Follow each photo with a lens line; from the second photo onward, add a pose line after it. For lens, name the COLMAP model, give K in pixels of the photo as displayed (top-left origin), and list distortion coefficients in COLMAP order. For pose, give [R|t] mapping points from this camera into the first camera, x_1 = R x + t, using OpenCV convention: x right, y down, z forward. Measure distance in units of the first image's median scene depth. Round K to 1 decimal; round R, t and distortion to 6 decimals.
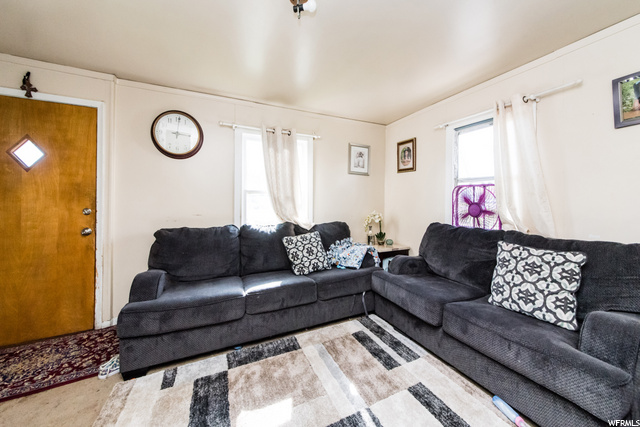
lens RADIAL K [[243.8, 0, 359.8], [0, 243.8, 200.1], [0, 0, 1]] dist [0.000596, 0.000048]
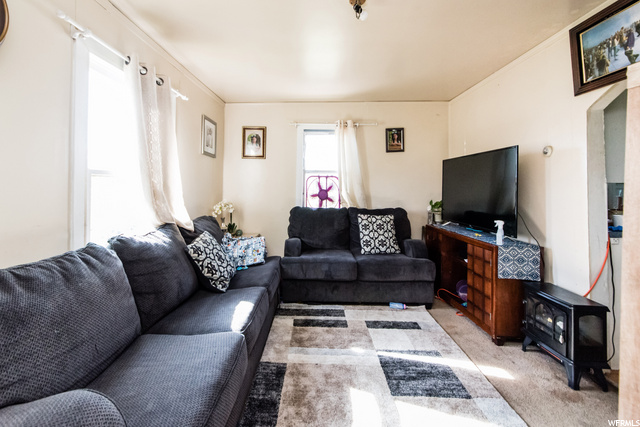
lens RADIAL K [[245.9, 0, 320.5], [0, 245.9, 184.0], [0, 0, 1]] dist [0.000134, -0.000029]
pose [[0.469113, 0.005650, 0.883120, -0.840636], [-0.003858, 0.999983, -0.004348, -0.014492], [-0.883130, -0.001367, 0.469127, 0.436341]]
